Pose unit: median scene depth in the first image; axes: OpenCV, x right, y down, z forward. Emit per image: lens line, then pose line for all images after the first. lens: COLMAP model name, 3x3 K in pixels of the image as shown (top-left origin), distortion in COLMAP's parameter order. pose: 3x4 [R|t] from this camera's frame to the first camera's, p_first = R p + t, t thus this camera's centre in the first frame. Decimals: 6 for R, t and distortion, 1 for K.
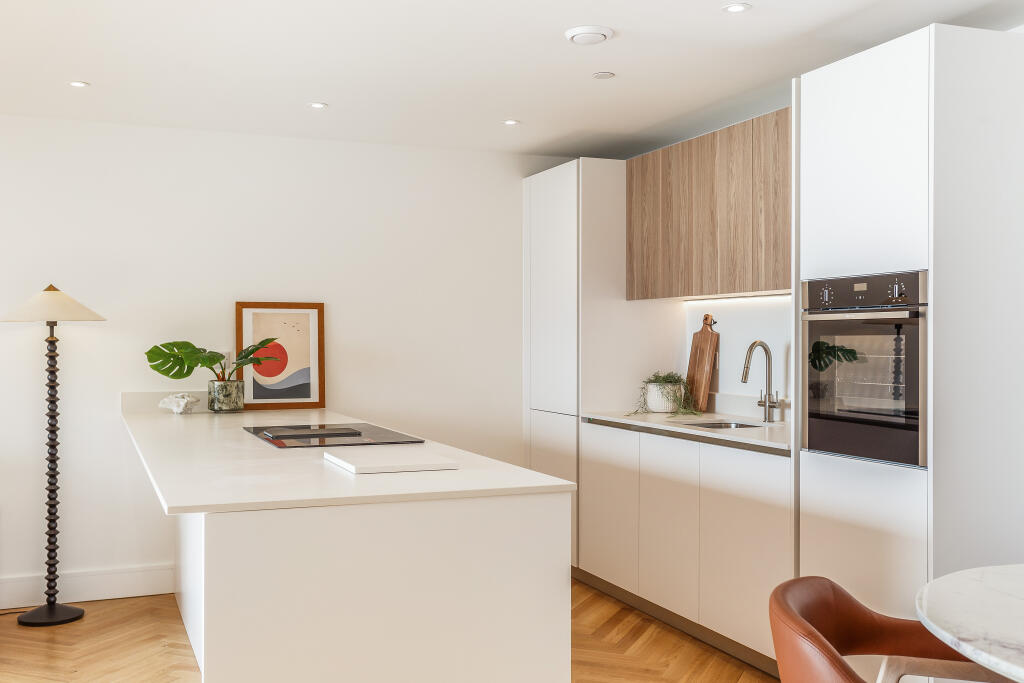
lens RADIAL K [[988.7, 0, 512.1], [0, 988.7, 341.5], [0, 0, 1]] dist [-0.012076, 0.000000]
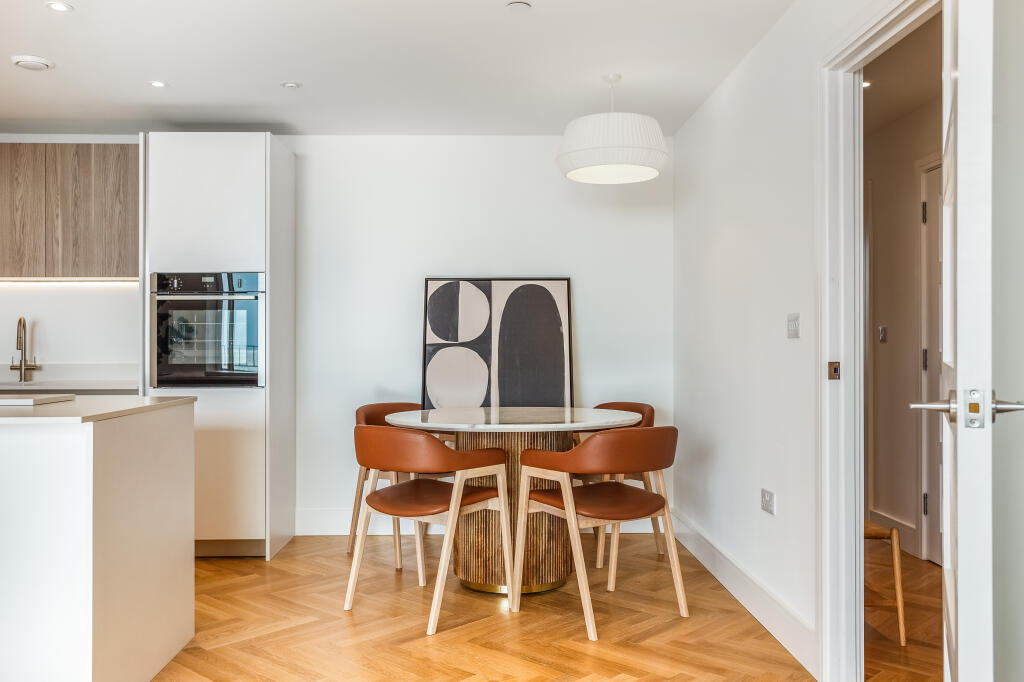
lens RADIAL K [[938.5, 0, 512.8], [0, 938.5, 342.3], [0, 0, 1]] dist [-0.098891, -0.018153]
pose [[0.280296, -0.002889, 0.959909, -0.837758], [0.007340, 0.999973, 0.000867, 0.043056], [-0.959886, 0.006803, 0.280309, 0.100215]]
